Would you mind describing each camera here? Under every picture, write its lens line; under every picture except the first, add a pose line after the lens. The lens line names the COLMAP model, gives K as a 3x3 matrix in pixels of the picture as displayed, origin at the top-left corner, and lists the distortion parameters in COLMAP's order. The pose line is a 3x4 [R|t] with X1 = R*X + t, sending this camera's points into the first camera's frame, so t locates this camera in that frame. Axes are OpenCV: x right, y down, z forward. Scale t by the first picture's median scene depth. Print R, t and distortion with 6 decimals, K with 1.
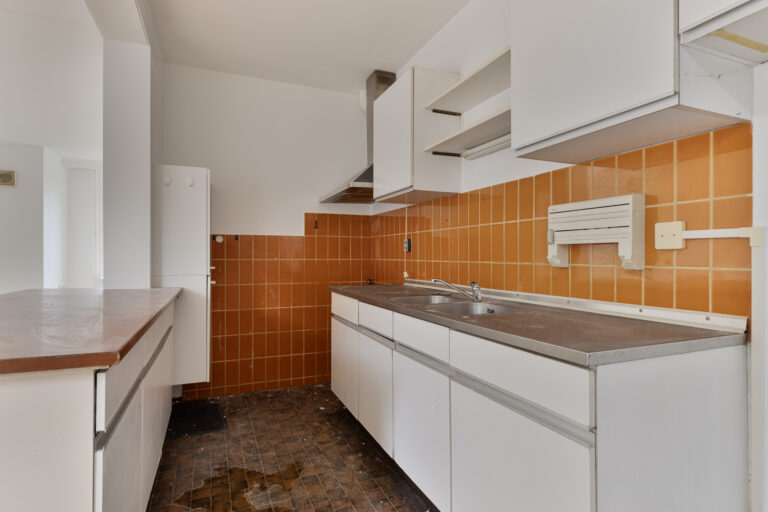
lens RADIAL K [[418.2, 0, 384.0], [0, 418.2, 256.0], [0, 0, 1]] dist [0.000699, -0.000007]
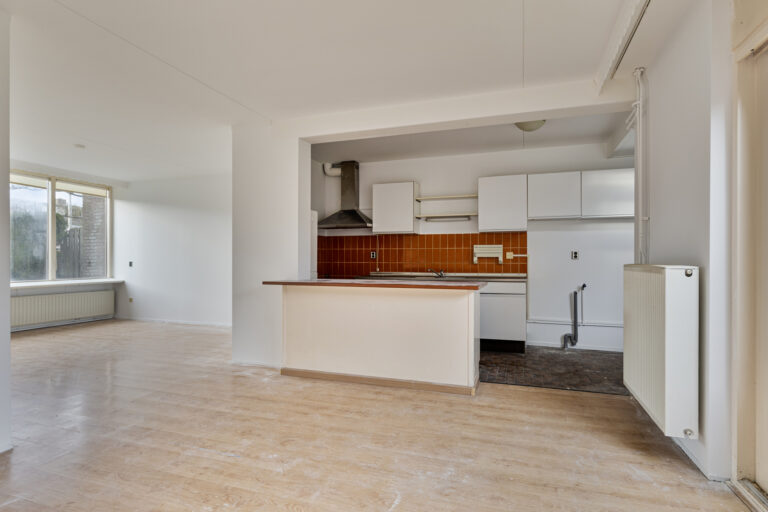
lens RADIAL K [[398.4, 0, 384.0], [0, 398.4, 256.0], [0, 0, 1]] dist [0.017476, -0.000158]
pose [[0.671810, 0.003052, 0.740718, -2.600171], [0.000424, 0.999990, -0.004505, -0.022985], [-0.740724, 0.003340, 0.671801, -0.617610]]
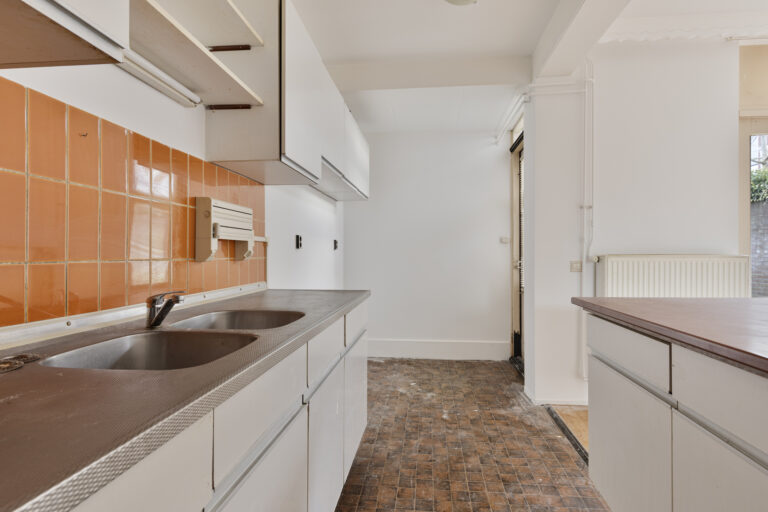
lens RADIAL K [[418.2, 0, 384.0], [0, 418.2, 256.0], [0, 0, 1]] dist [0.000699, -0.000007]
pose [[-0.875512, -0.005422, 0.483166, -0.452026], [-0.003427, 0.999982, 0.005012, 0.007701], [-0.483185, 0.002732, -0.875514, 1.825003]]
